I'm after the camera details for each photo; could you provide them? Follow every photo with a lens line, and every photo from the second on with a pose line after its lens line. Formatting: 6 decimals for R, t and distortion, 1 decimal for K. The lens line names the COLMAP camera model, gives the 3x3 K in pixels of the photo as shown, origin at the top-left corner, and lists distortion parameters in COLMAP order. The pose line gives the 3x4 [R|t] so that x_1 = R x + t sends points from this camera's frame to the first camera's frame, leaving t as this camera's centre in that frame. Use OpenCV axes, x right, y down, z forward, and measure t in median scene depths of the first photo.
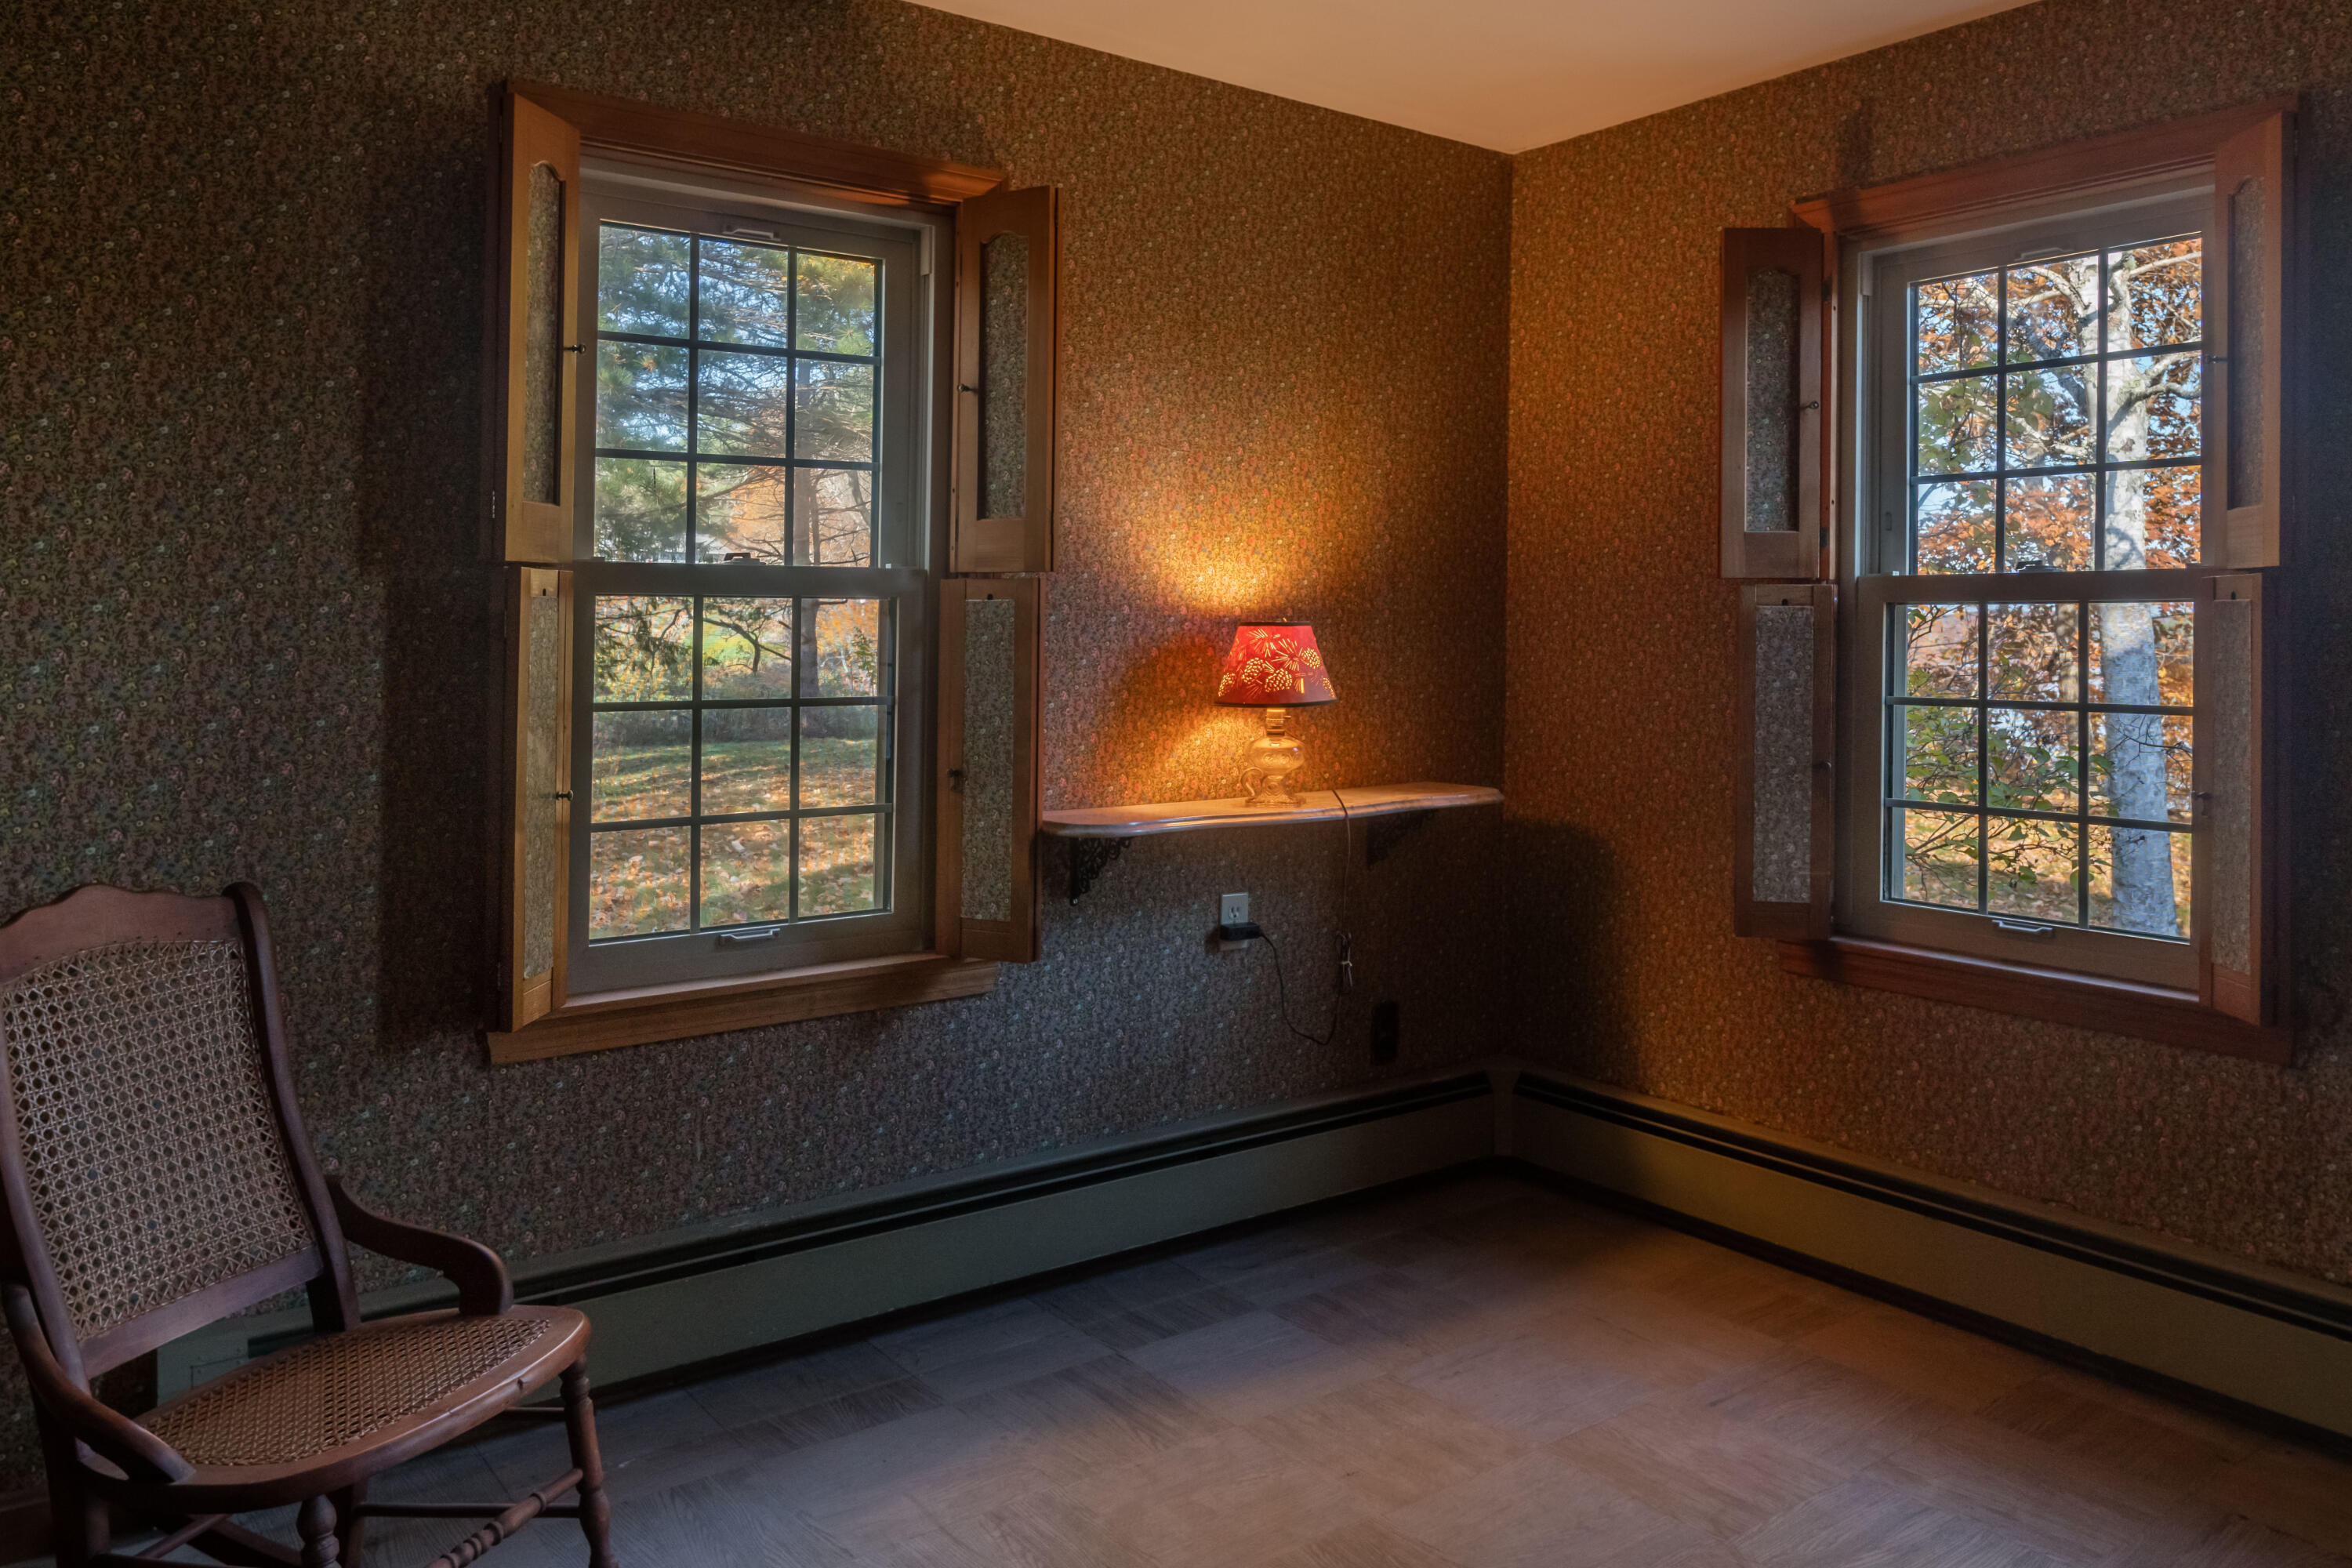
lens RADIAL K [[1671.1, 0, 1147.6], [0, 1671.1, 738.7], [0, 0, 1]] dist [-0.000954, -0.002628]
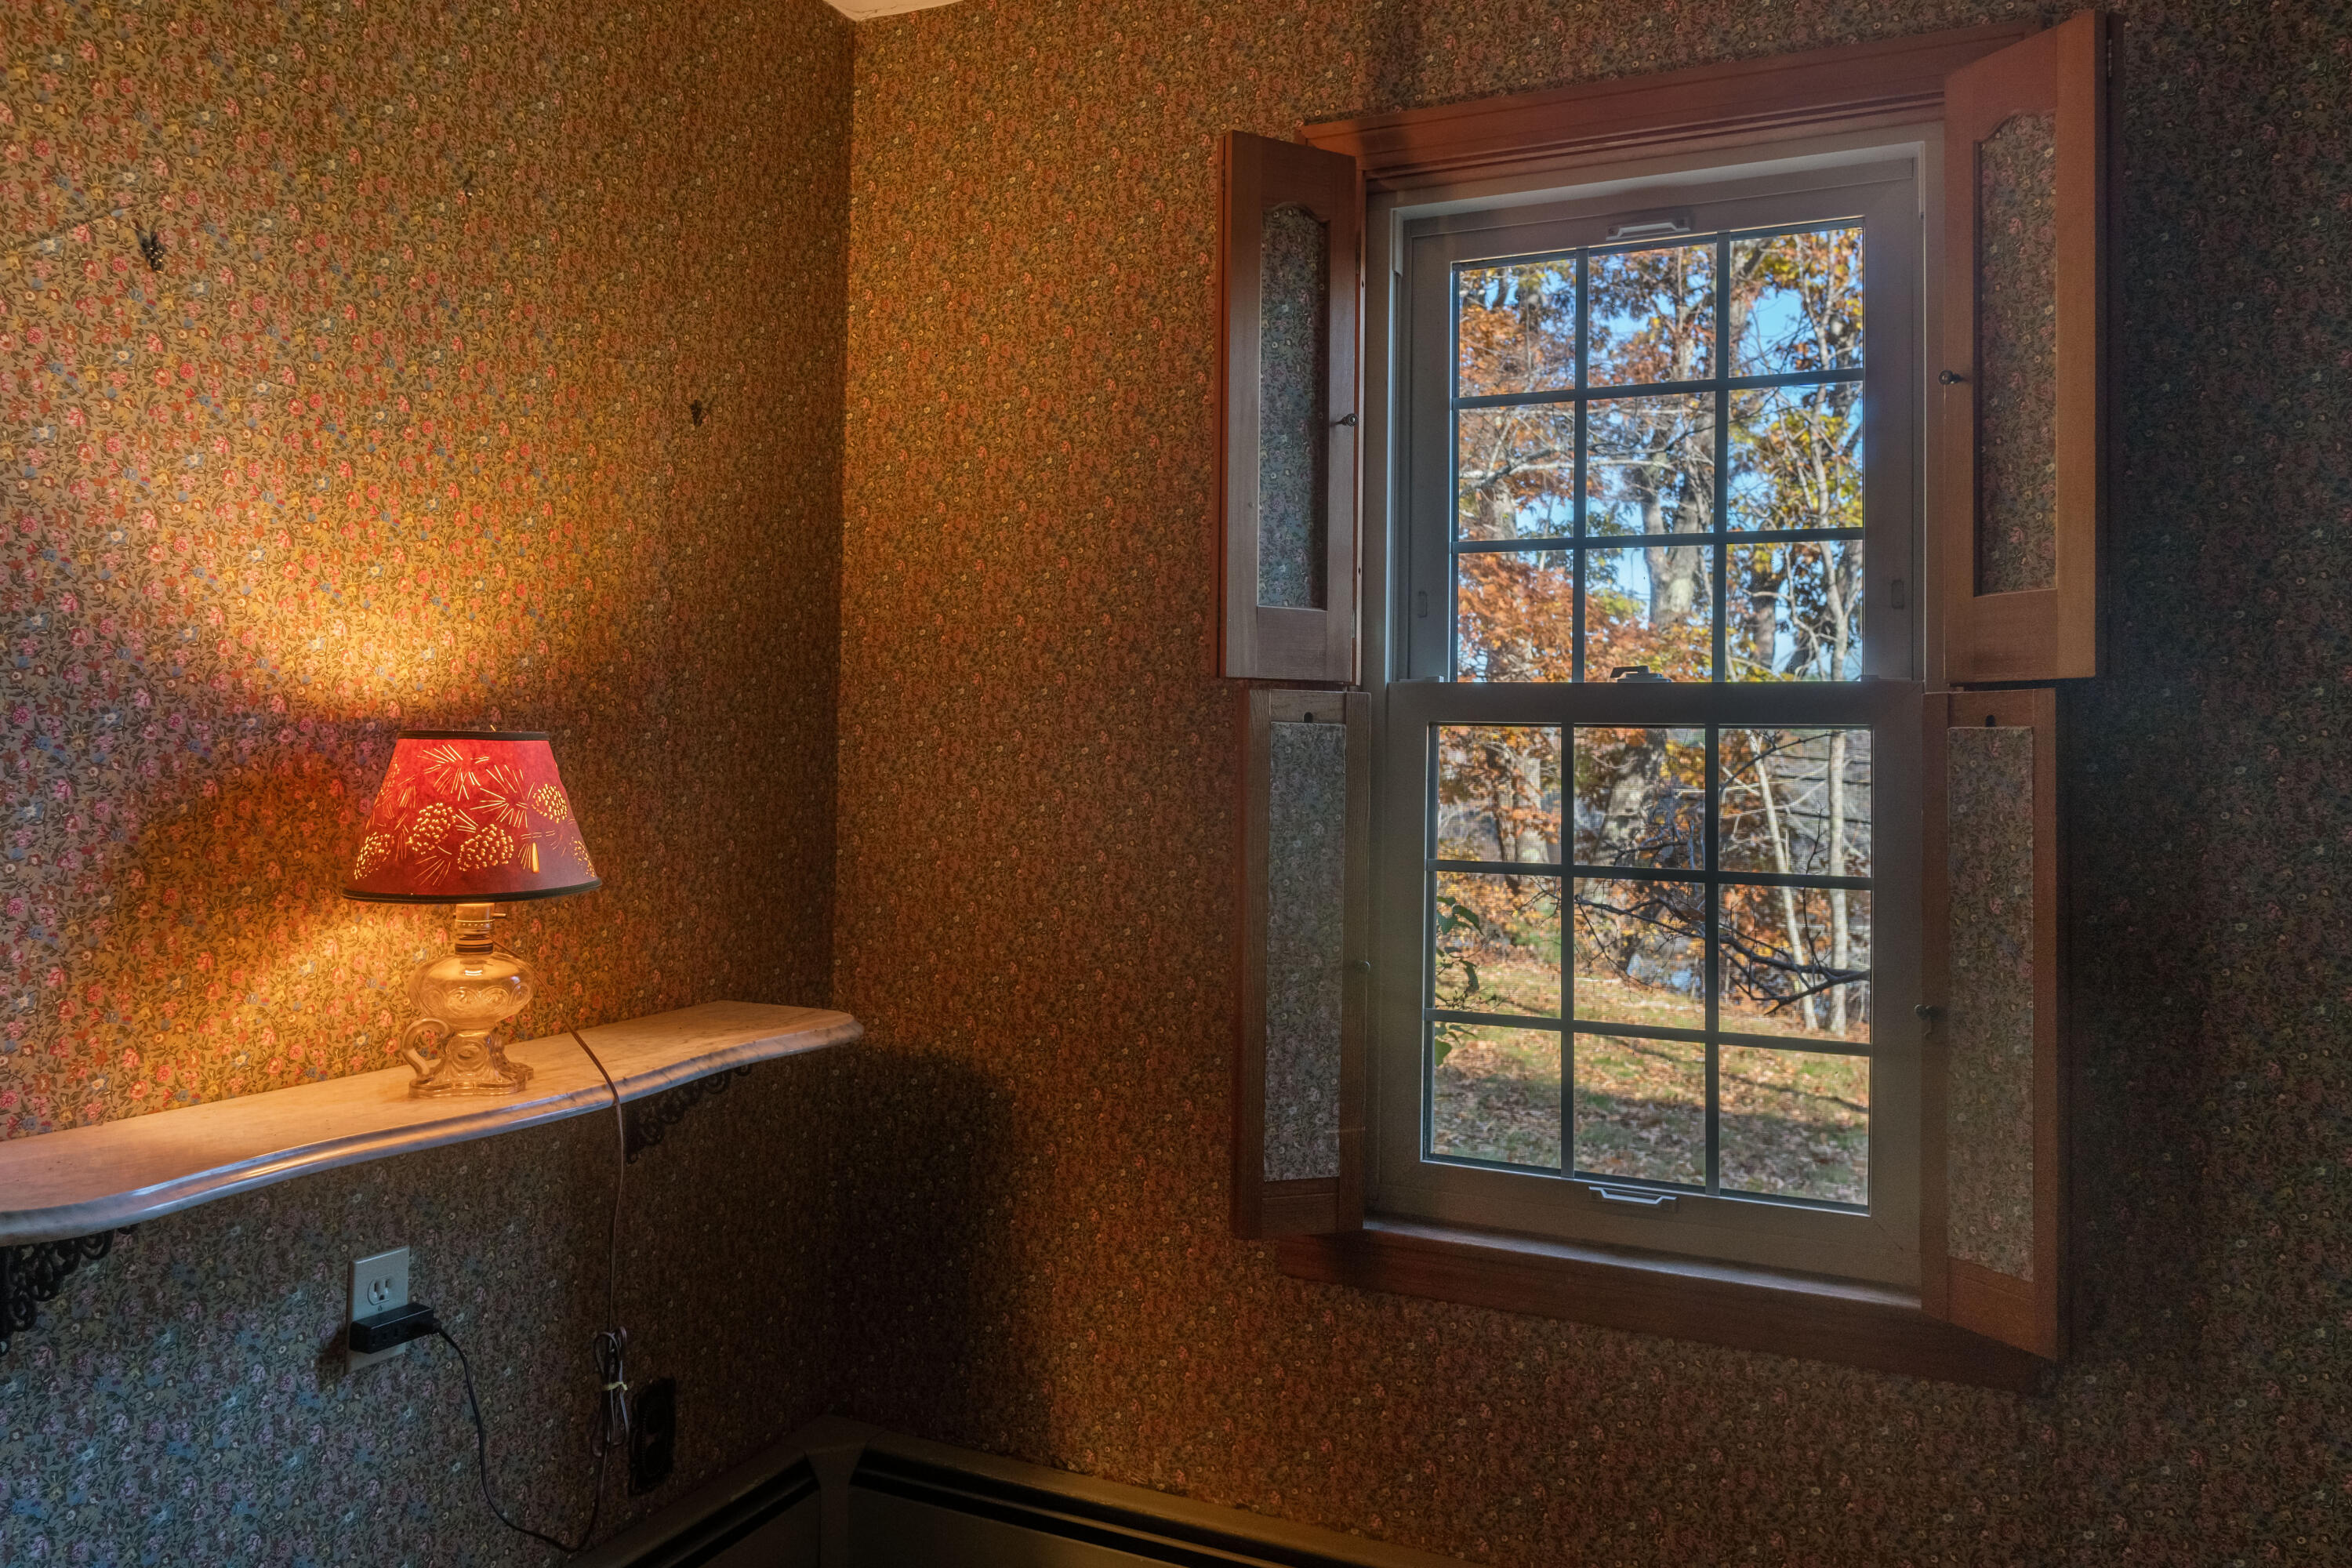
lens RADIAL K [[1700.0, 0, 1120.4], [0, 1700.0, 757.4], [0, 0, 1]] dist [-0.000338, -0.008174]
pose [[0.887335, 0.013546, 0.460926, 0.011208], [0.014411, 0.998266, -0.057079, -0.029046], [-0.460900, 0.057291, 0.885601, 0.442120]]
